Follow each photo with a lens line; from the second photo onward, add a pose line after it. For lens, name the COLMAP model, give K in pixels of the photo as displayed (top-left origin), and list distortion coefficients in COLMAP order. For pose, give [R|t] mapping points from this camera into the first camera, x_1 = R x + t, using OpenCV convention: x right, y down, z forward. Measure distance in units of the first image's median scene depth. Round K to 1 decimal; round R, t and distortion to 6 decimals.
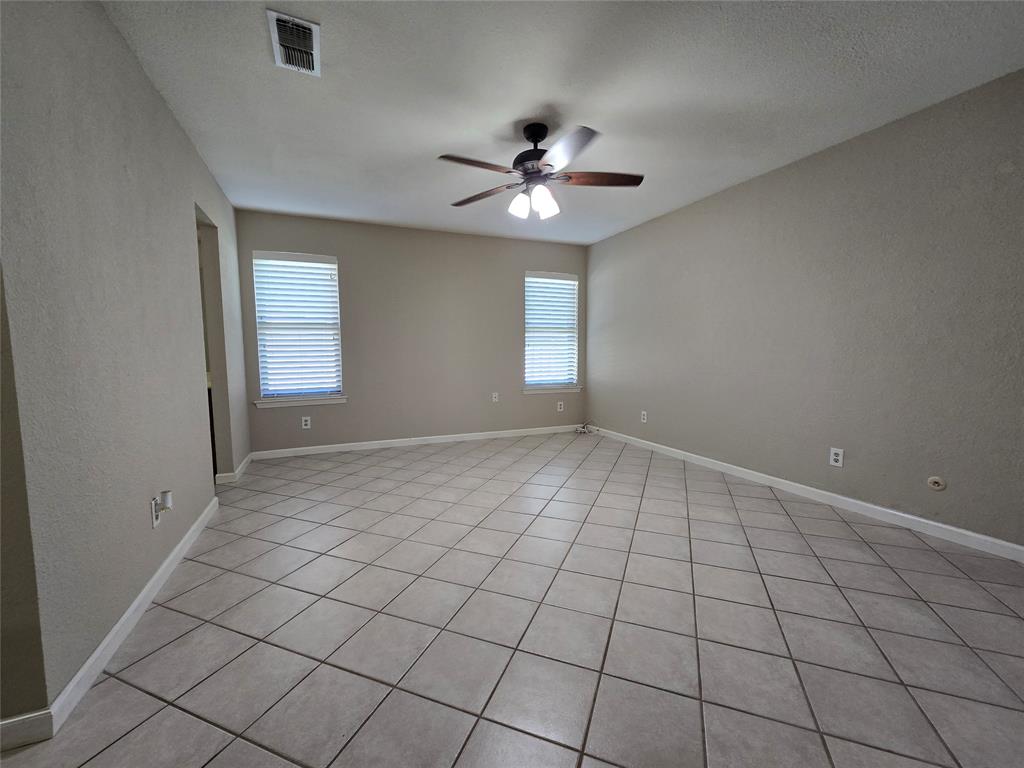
lens RADIAL K [[418.4, 0, 507.4], [0, 418.4, 388.5], [0, 0, 1]] dist [-0.002918, 0.000005]
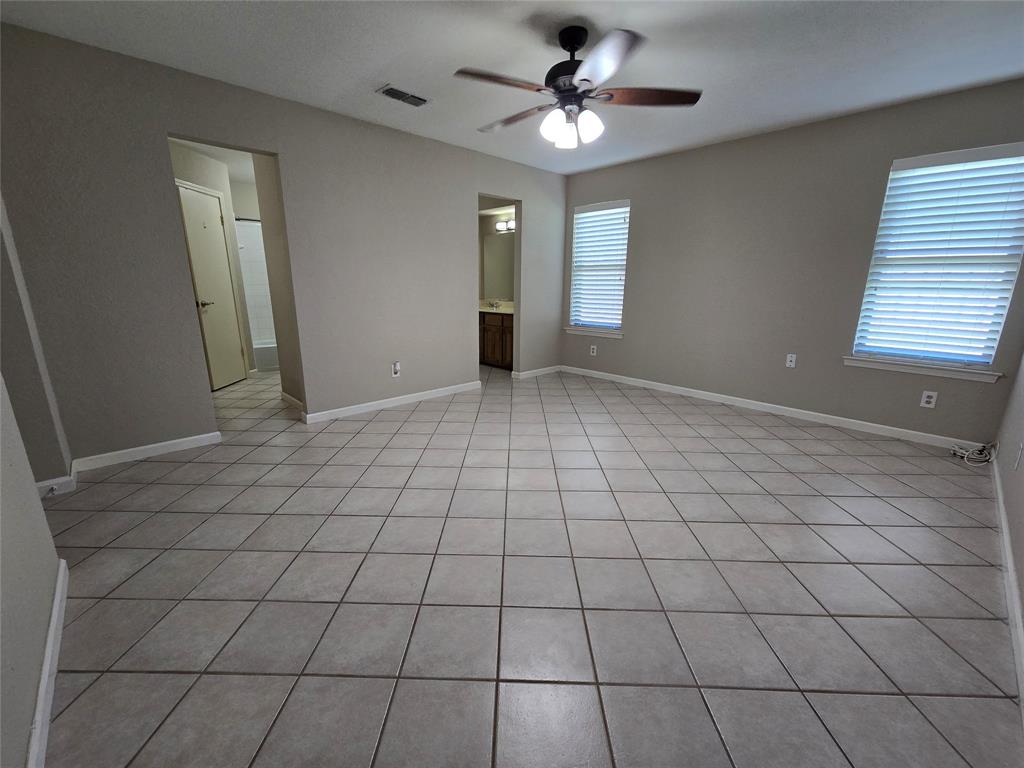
lens RADIAL K [[418.4, 0, 504.0], [0, 418.4, 386.8], [0, 0, 1]] dist [-0.002918, 0.000005]
pose [[0.351316, 0.234191, -0.906494, 0.548643], [-0.093138, 0.972150, 0.215057, -0.052759], [0.931613, 0.008876, 0.363344, 0.326785]]
